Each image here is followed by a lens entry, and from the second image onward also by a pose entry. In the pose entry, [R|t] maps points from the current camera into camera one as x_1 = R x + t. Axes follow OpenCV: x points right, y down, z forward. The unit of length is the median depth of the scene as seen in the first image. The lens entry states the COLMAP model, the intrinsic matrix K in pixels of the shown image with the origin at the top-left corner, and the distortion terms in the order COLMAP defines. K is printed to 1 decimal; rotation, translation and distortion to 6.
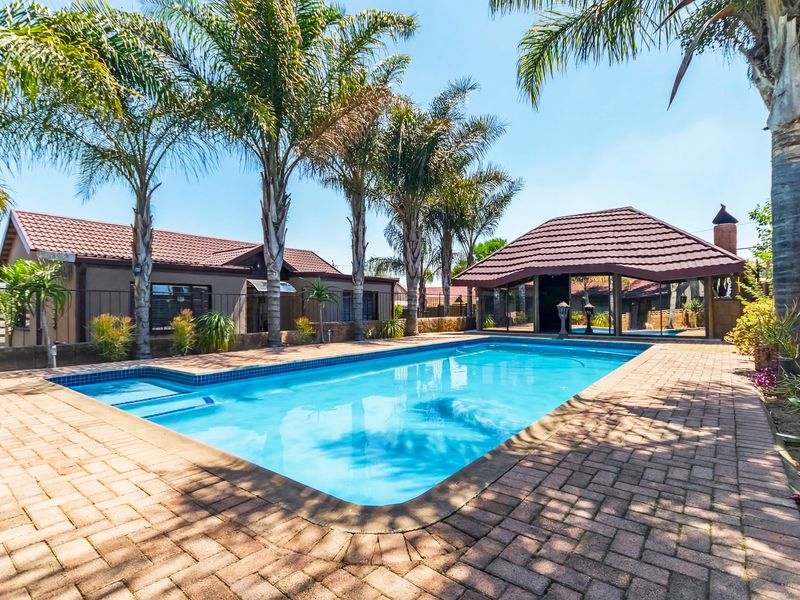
lens RADIAL K [[398.8, 0, 399.3], [0, 398.8, 302.0], [0, 0, 1]] dist [0.001829, 0.000029]
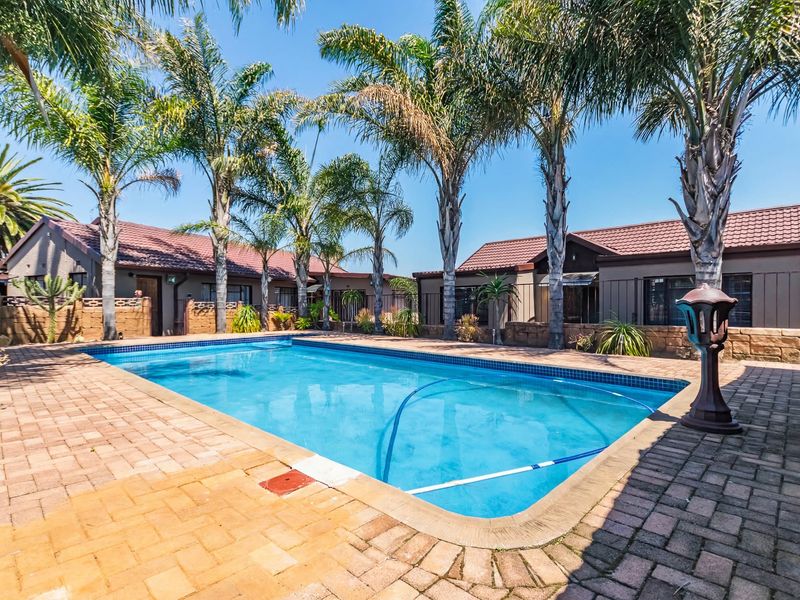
lens RADIAL K [[398.8, 0, 399.3], [0, 398.8, 302.0], [0, 0, 1]] dist [0.001829, 0.000029]
pose [[-0.076926, -0.000453, -0.997037, 0.801850], [0.019071, 0.999816, -0.001925, 0.005294], [0.996854, -0.019163, -0.076904, 0.936320]]
